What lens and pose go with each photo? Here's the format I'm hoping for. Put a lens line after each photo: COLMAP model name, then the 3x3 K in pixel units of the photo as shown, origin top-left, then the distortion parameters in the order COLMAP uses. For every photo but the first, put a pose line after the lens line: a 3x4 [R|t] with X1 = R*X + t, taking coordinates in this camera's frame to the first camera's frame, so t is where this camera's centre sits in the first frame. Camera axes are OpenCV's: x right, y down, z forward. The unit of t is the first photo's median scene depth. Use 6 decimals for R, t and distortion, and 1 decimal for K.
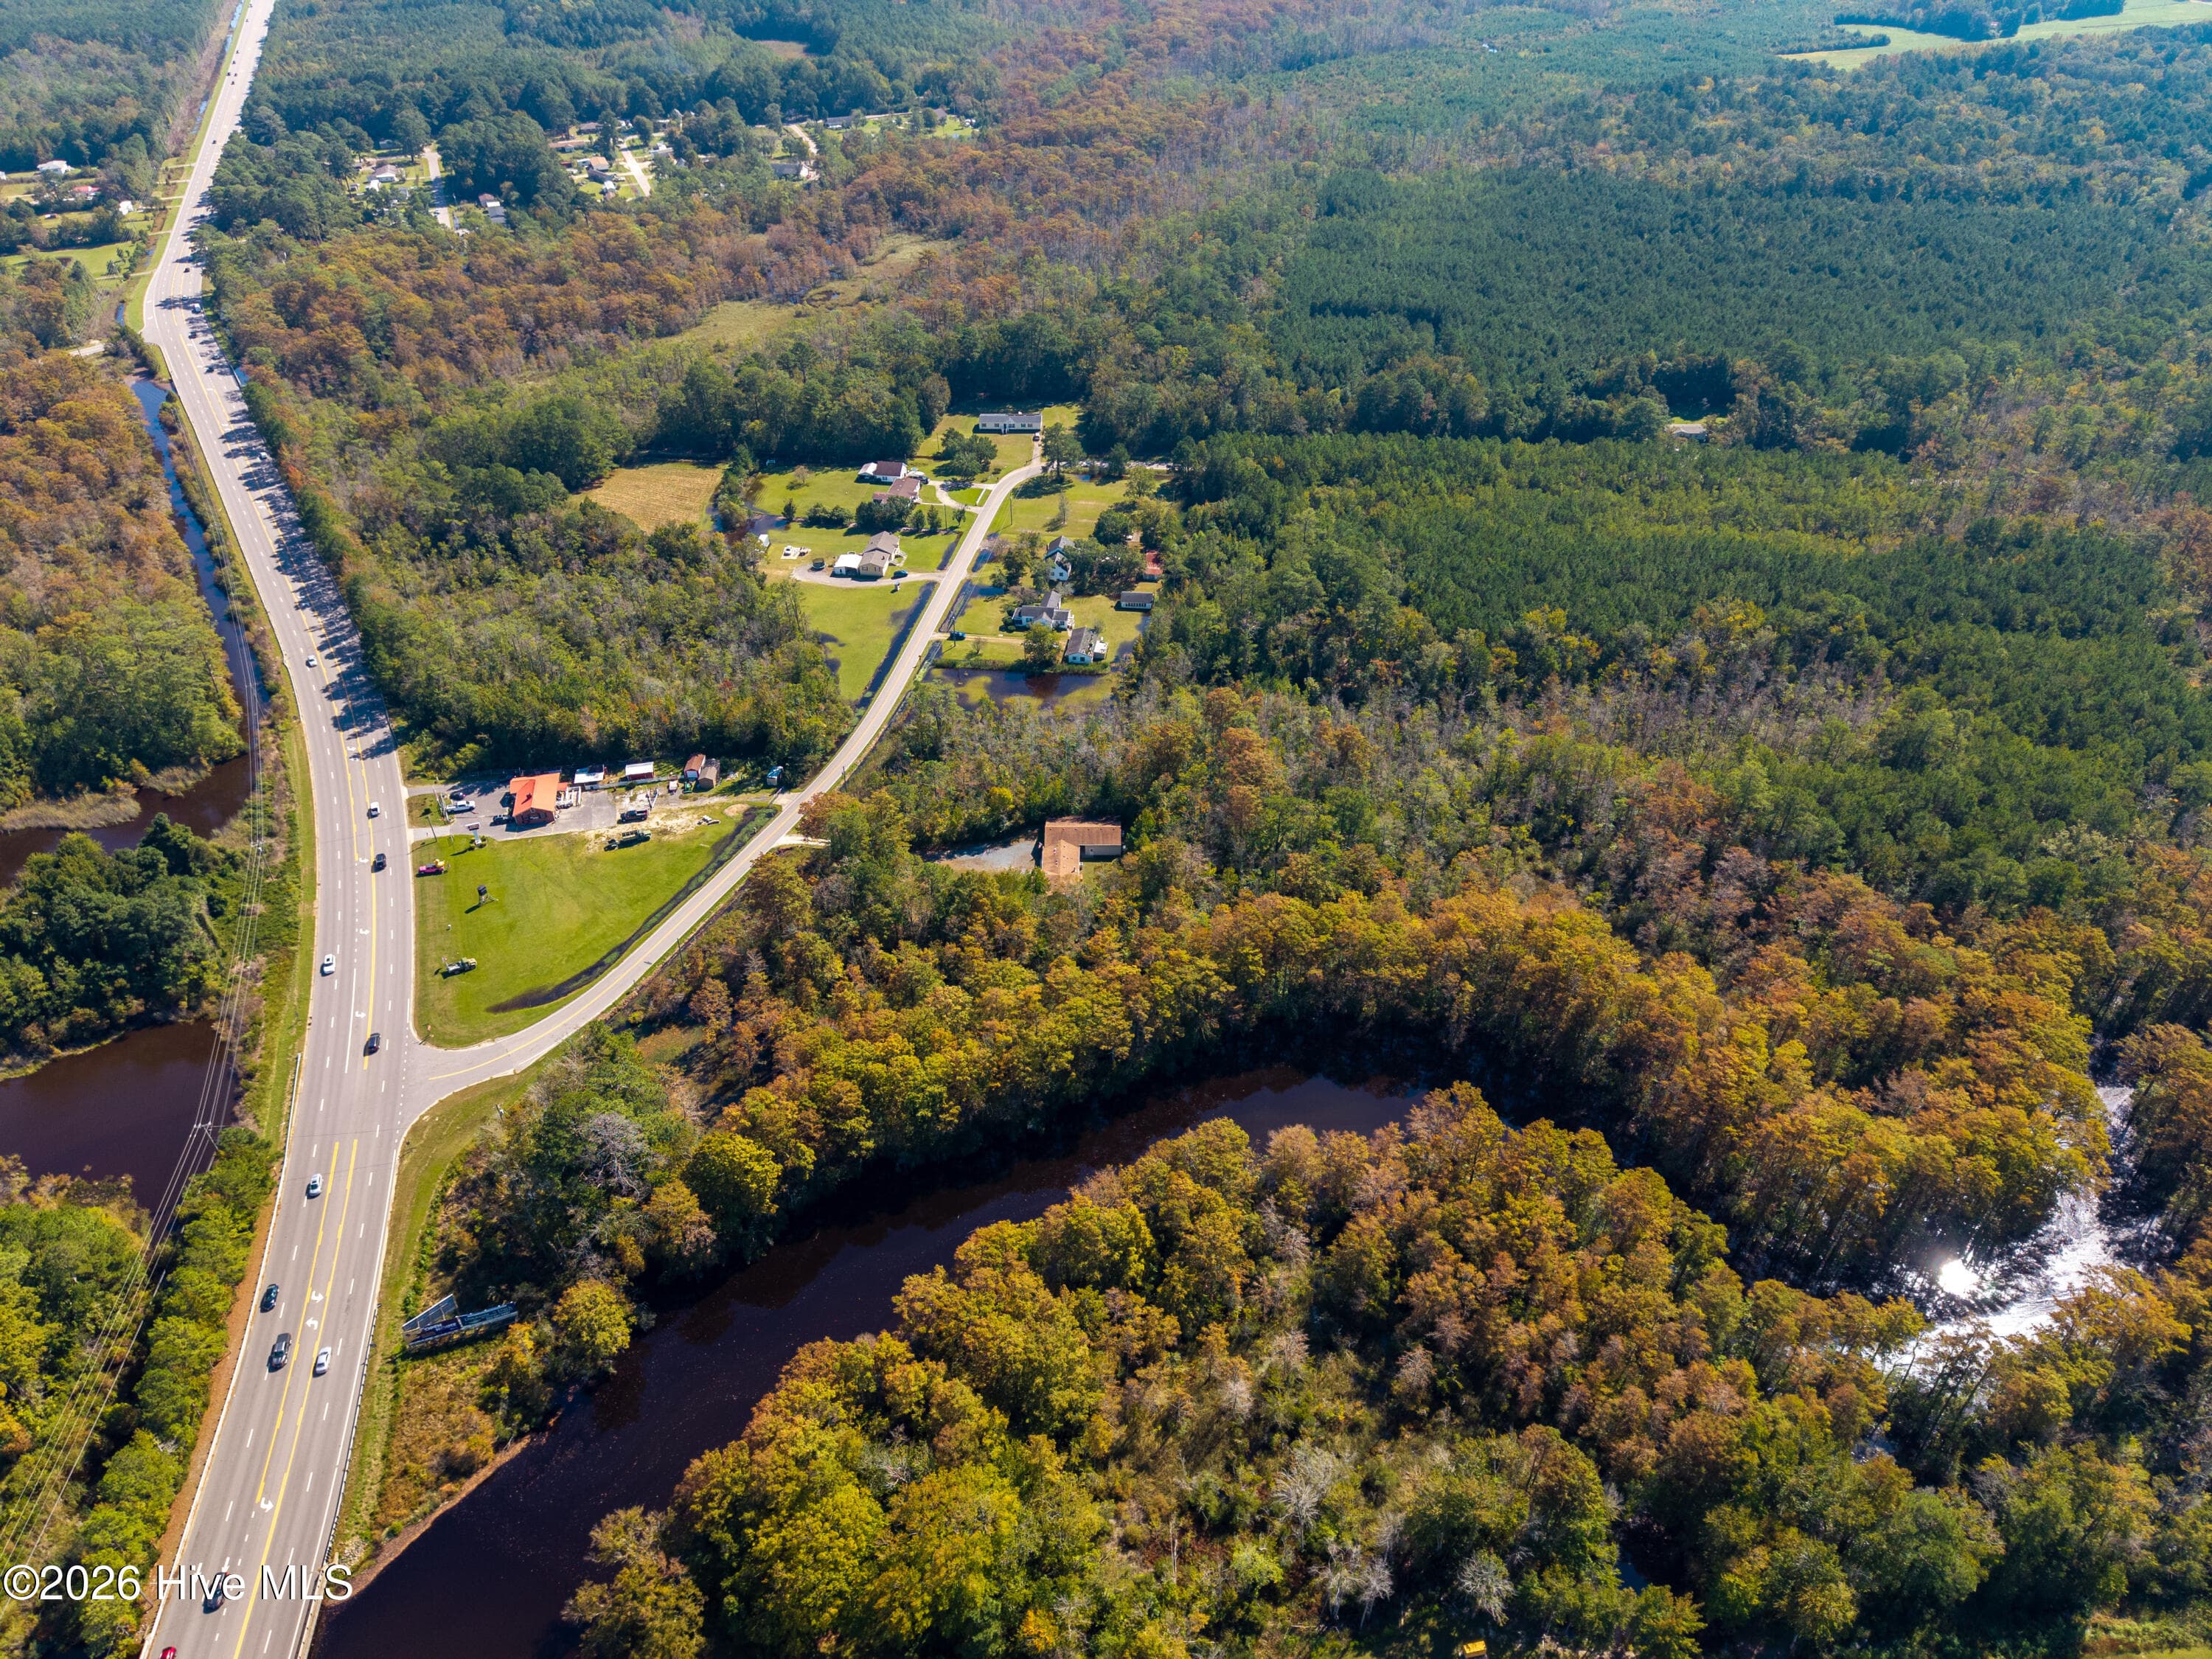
lens RADIAL K [[1478.4, 0, 1122.9], [0, 1478.4, 830.2], [0, 0, 1]] dist [0.029590, -0.027459]
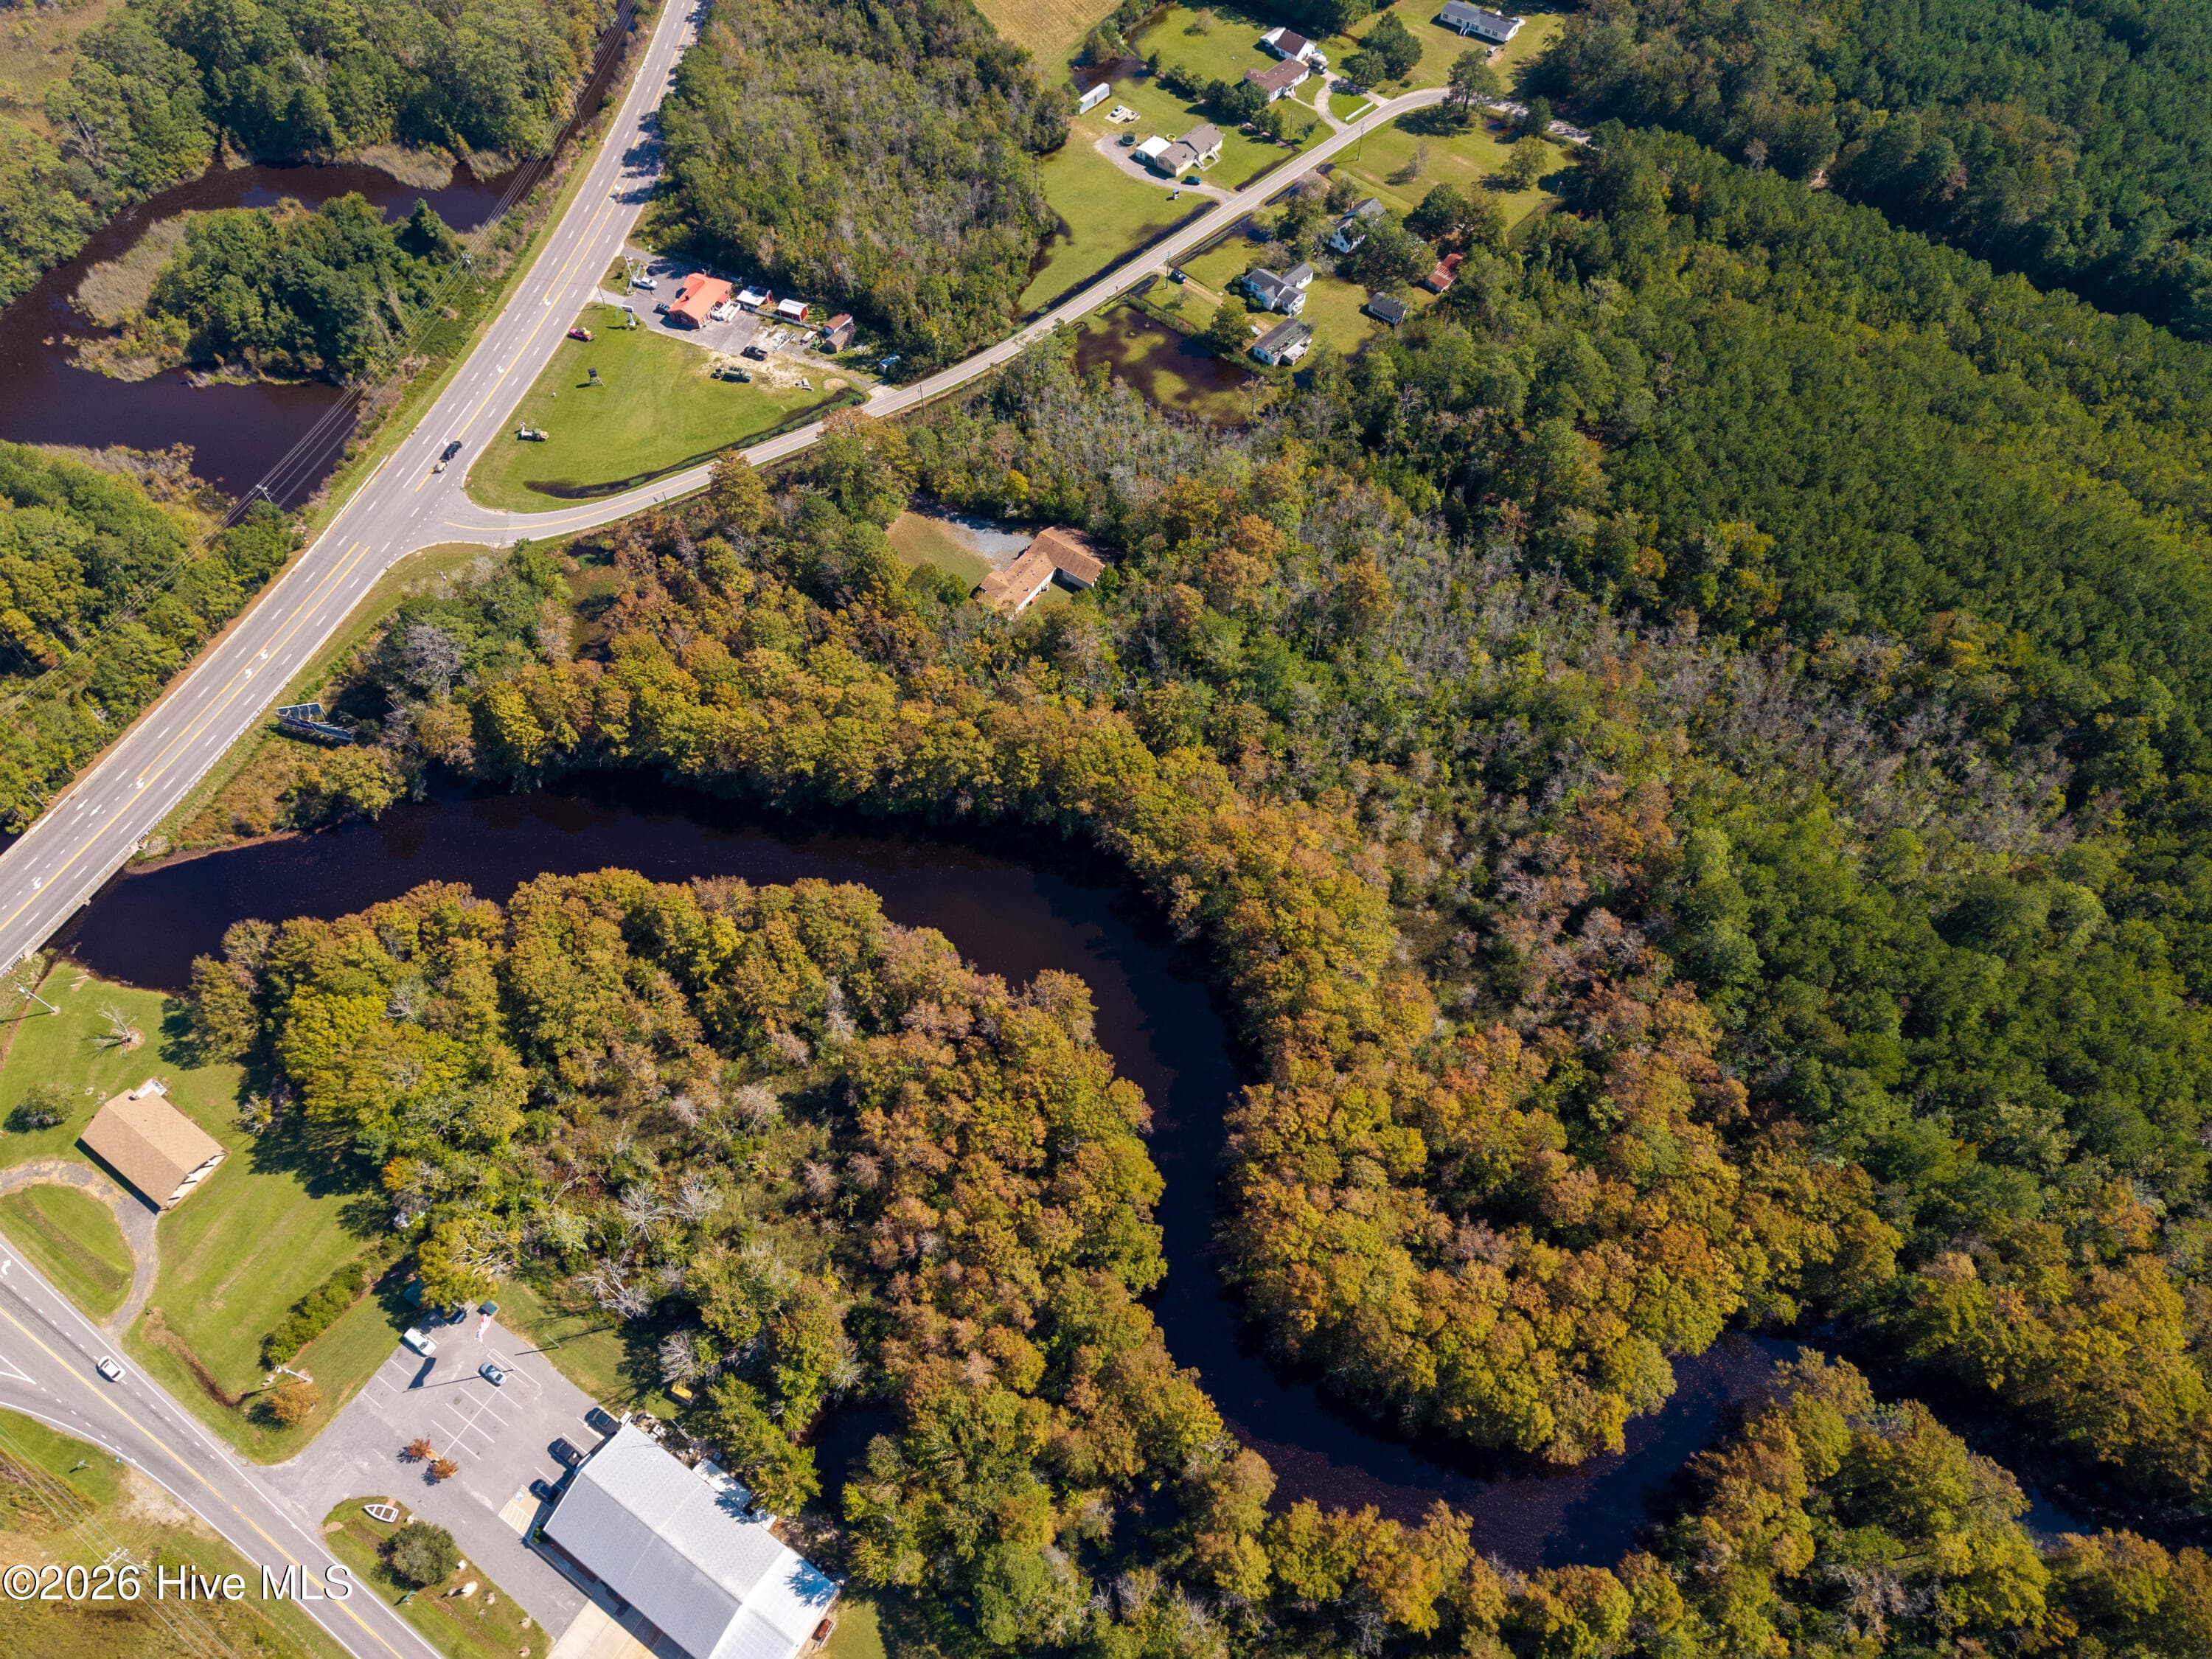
lens RADIAL K [[1478.4, 0, 1110.7], [0, 1478.4, 836.5], [0, 0, 1]] dist [0.029590, -0.027459]
pose [[0.811990, 0.486775, -0.322059, 0.371744], [-0.351471, 0.848310, 0.396029, -0.219083], [0.465983, -0.208377, 0.859906, 0.139233]]
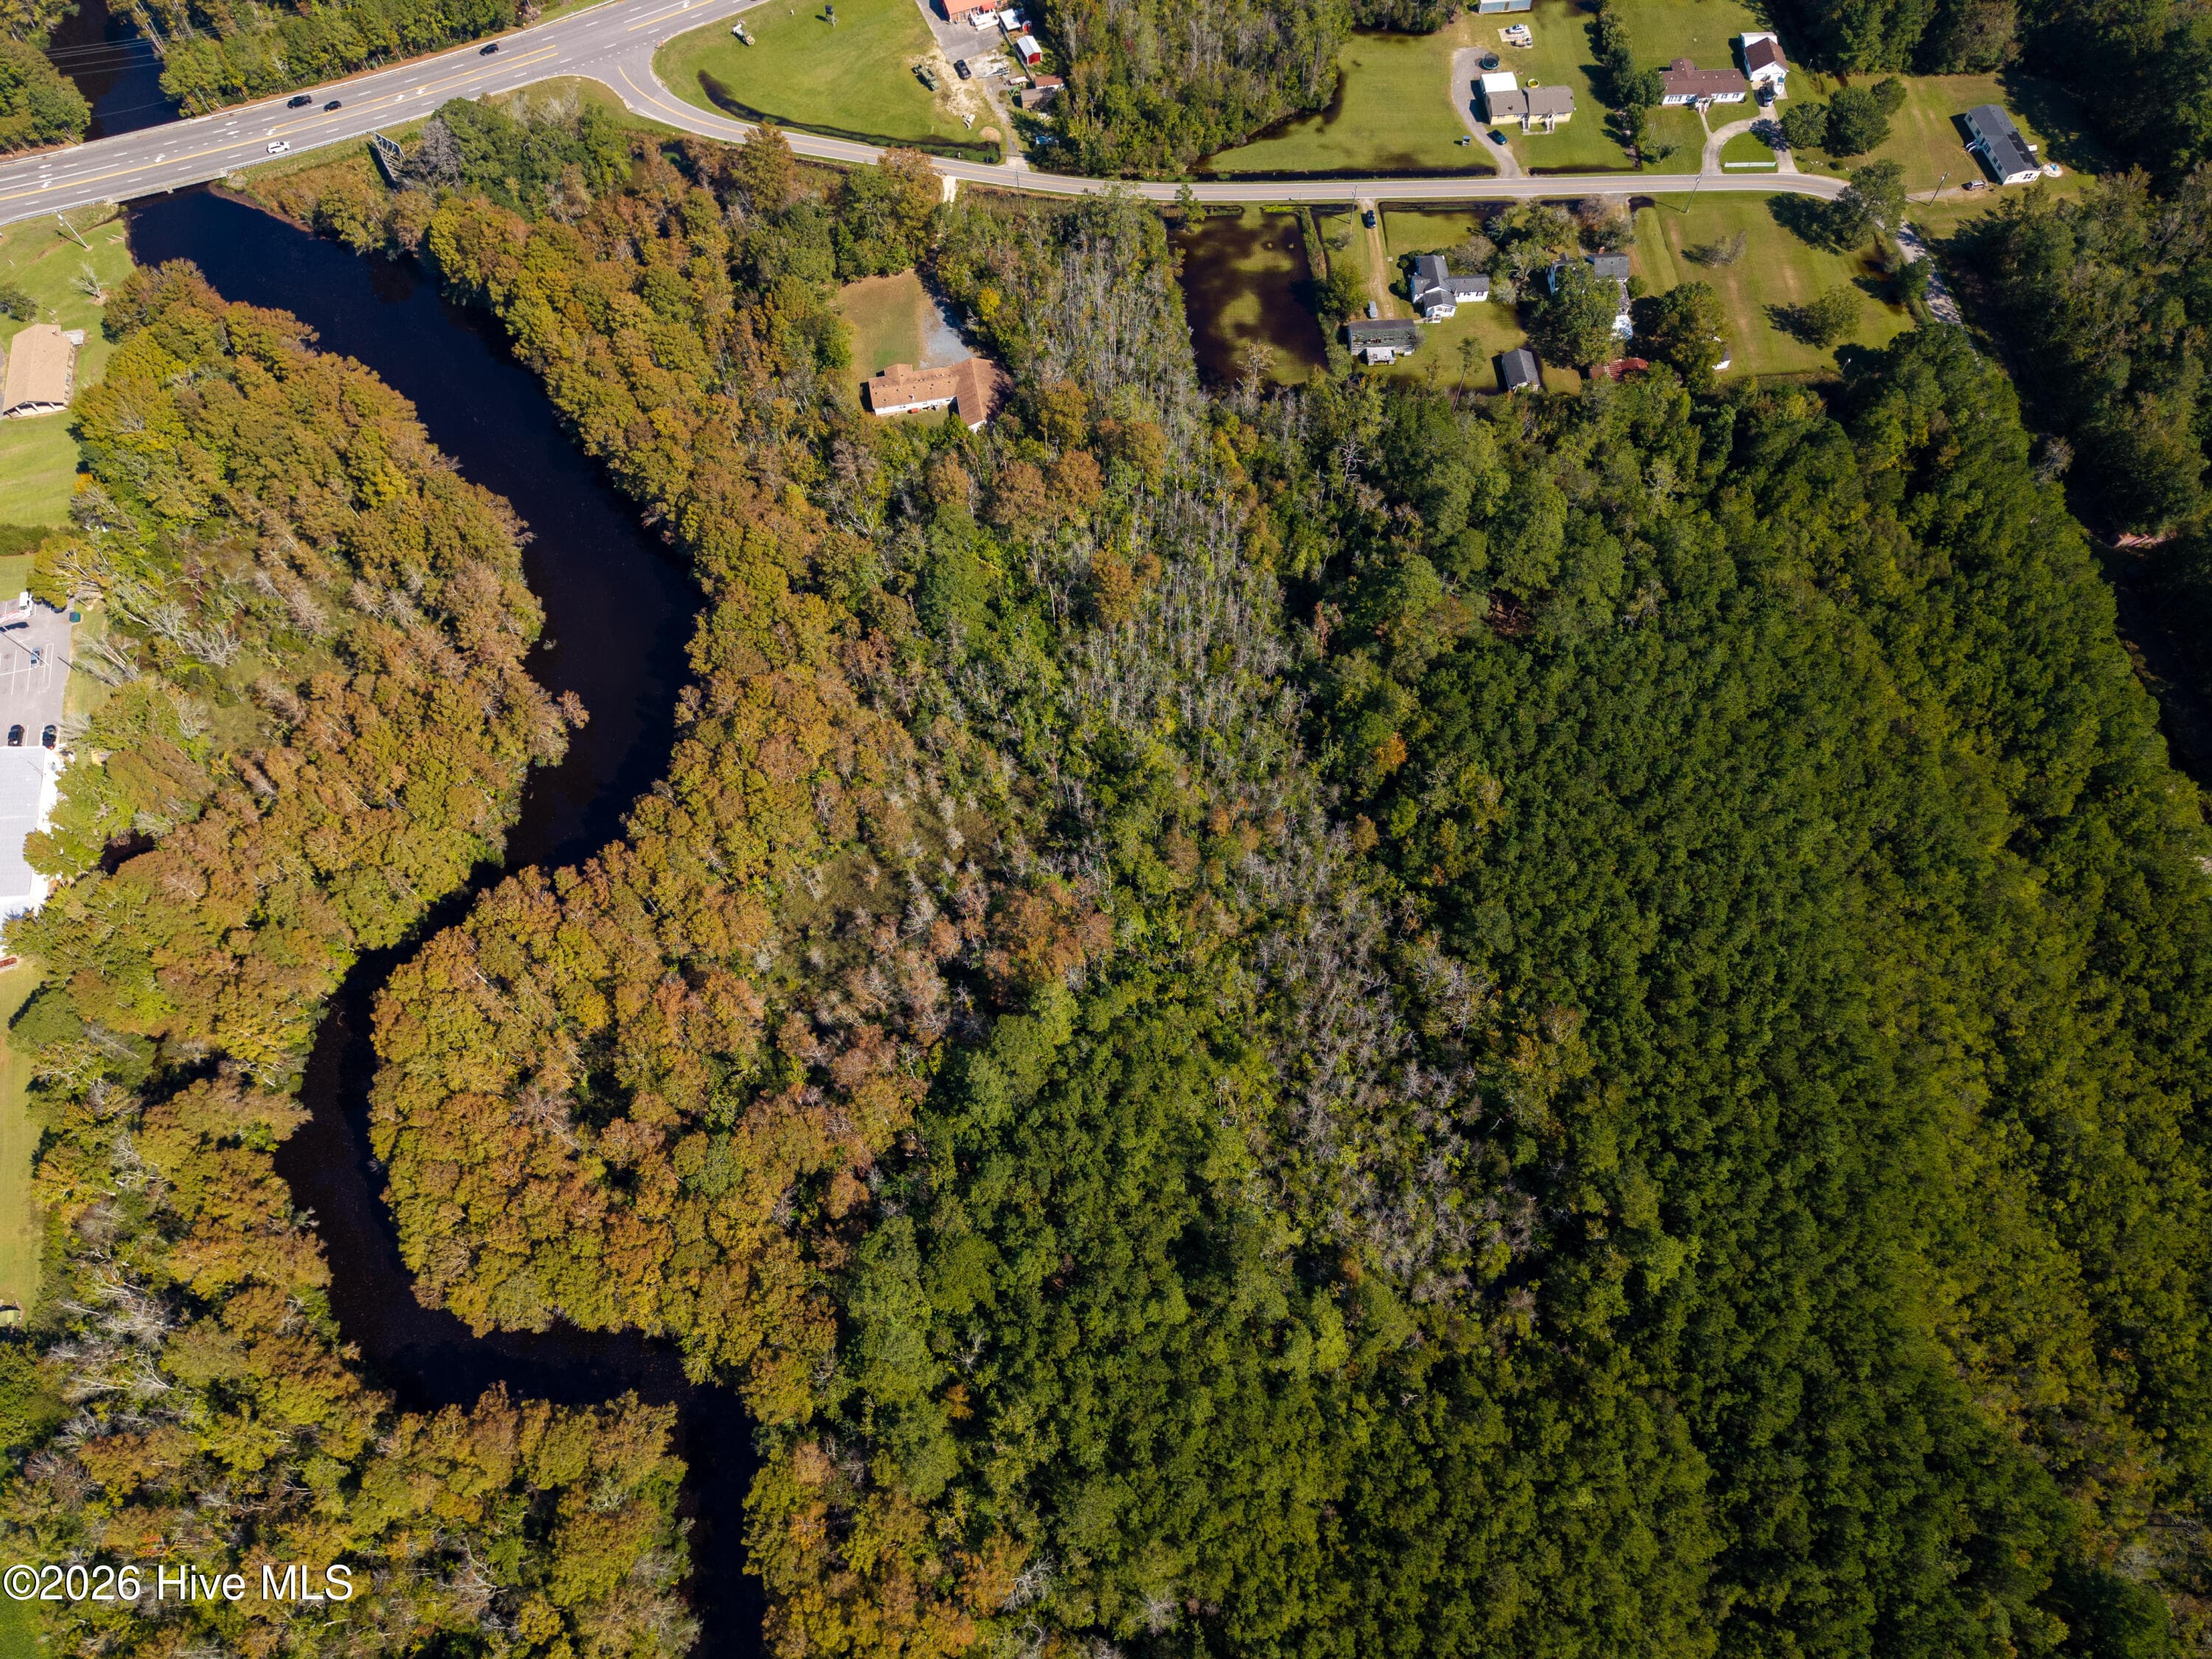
lens RADIAL K [[1478.4, 0, 1099.9], [0, 1478.4, 821.3], [0, 0, 1]] dist [0.029590, -0.027459]
pose [[0.181270, 0.884724, -0.429424, 0.594291], [-0.591214, 0.446978, 0.671325, -0.521902], [0.785880, 0.132191, 0.604085, 0.501787]]
